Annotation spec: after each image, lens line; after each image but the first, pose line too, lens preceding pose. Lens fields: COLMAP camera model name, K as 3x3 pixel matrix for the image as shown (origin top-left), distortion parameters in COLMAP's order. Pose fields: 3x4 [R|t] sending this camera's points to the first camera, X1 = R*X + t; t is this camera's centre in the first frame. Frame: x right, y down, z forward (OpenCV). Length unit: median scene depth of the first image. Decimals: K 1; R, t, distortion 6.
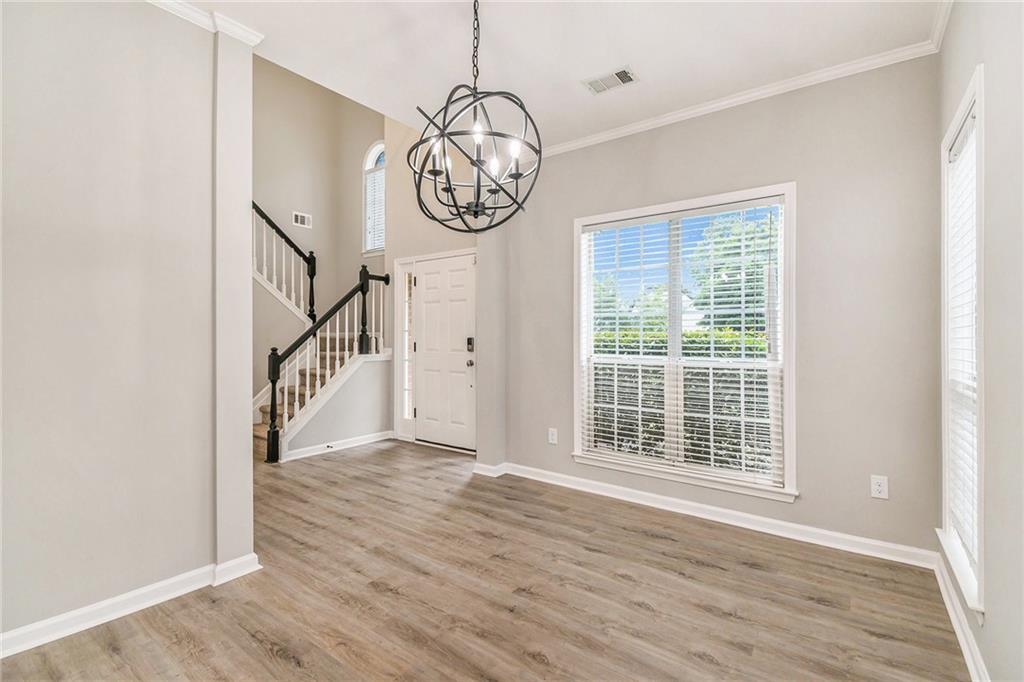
lens RADIAL K [[474.8, 0, 494.0], [0, 474.8, 342.1], [0, 0, 1]] dist [0.019378, -0.000017]
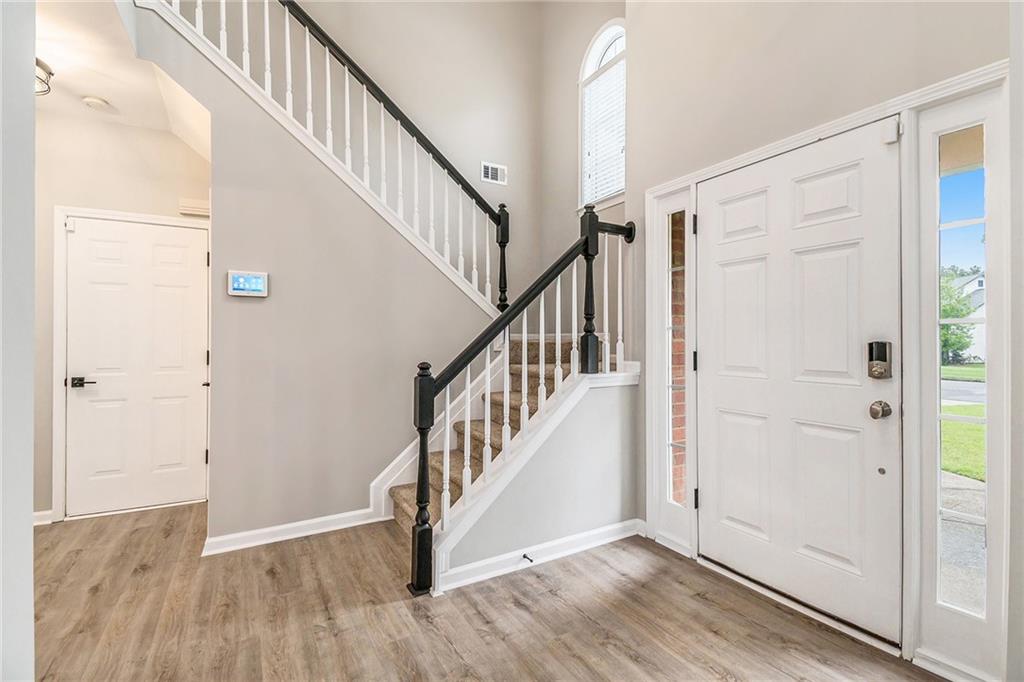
lens RADIAL K [[474.8, 0, 494.0], [0, 474.8, 342.1], [0, 0, 1]] dist [0.019378, -0.000017]
pose [[0.913722, -0.002683, -0.406331, -0.155914], [0.002219, 0.999996, -0.001612, -0.008318], [0.406334, 0.000571, 0.913725, 0.474728]]
